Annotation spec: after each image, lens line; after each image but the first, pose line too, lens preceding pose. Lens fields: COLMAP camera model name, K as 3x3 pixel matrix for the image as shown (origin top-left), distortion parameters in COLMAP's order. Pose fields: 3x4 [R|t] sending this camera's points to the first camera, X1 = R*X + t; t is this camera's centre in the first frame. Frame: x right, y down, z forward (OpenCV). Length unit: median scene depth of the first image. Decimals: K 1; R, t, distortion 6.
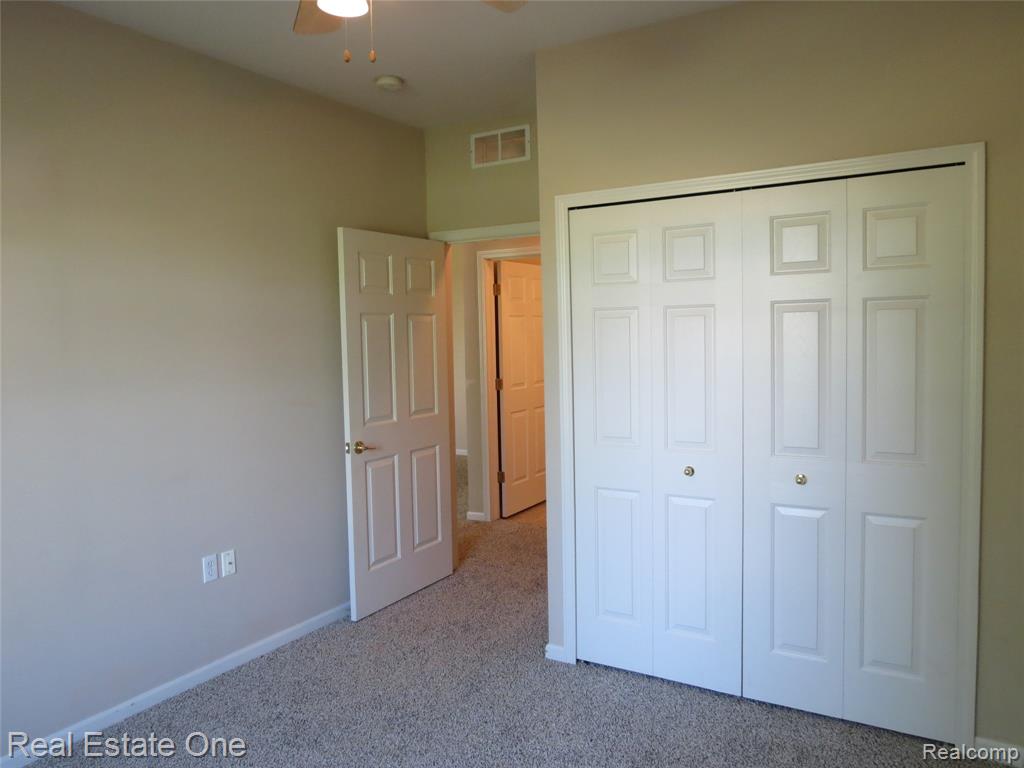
lens RADIAL K [[748.9, 0, 512.0], [0, 748.9, 384.0], [0, 0, 1]] dist [-0.007026, -0.004741]
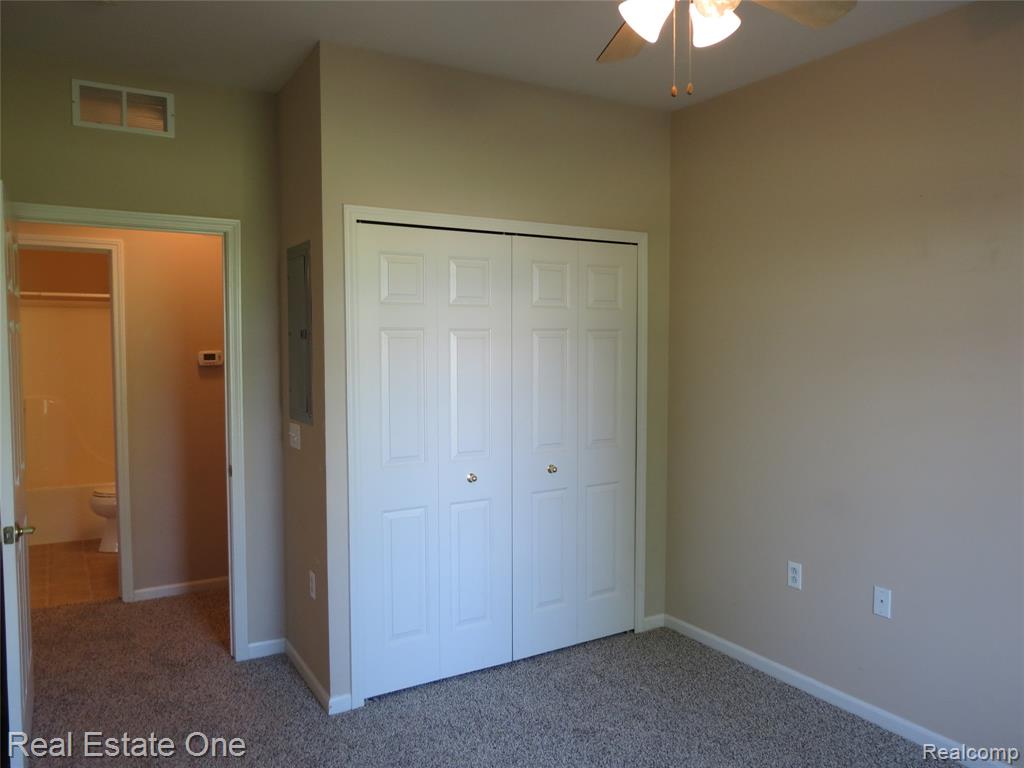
lens RADIAL K [[748.9, 0, 512.0], [0, 748.9, 384.0], [0, 0, 1]] dist [-0.007026, -0.004741]
pose [[0.467559, -0.028406, 0.883505, -0.695414], [0.053045, 0.998584, 0.004034, -0.023093], [-0.882369, 0.044979, 0.468403, 0.409634]]
